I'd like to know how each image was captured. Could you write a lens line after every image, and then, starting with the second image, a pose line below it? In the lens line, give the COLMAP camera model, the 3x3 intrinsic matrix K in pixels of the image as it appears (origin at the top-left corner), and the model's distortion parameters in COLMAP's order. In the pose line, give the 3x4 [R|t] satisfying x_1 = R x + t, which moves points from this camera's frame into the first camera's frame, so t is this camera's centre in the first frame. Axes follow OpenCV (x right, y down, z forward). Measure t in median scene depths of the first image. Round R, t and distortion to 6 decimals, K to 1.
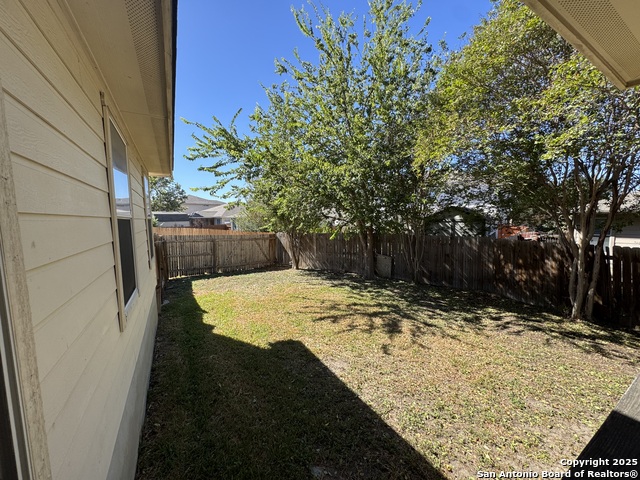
lens RADIAL K [[256.4, 0, 320.6], [0, 256.4, 241.9], [0, 0, 1]] dist [0.000507, -0.000630]
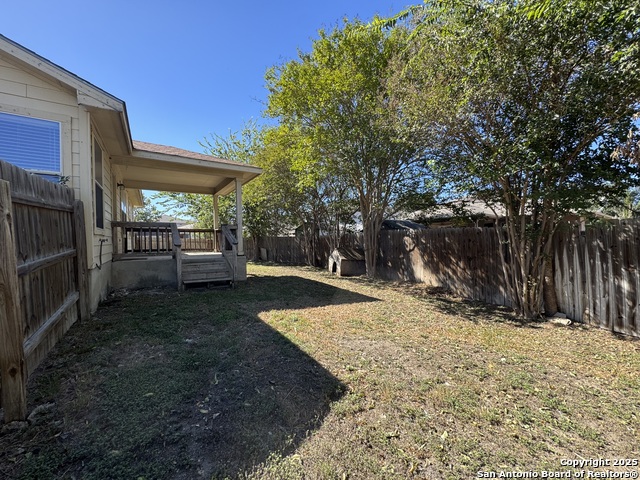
lens RADIAL K [[256.4, 0, 320.6], [0, 256.4, 241.2], [0, 0, 1]] dist [0.000507, -0.000630]
pose [[0.997964, 0.002143, 0.063747, 0.446109], [0.003233, 0.996451, -0.084115, 0.132985], [-0.063701, 0.084150, 0.994415, -0.710920]]
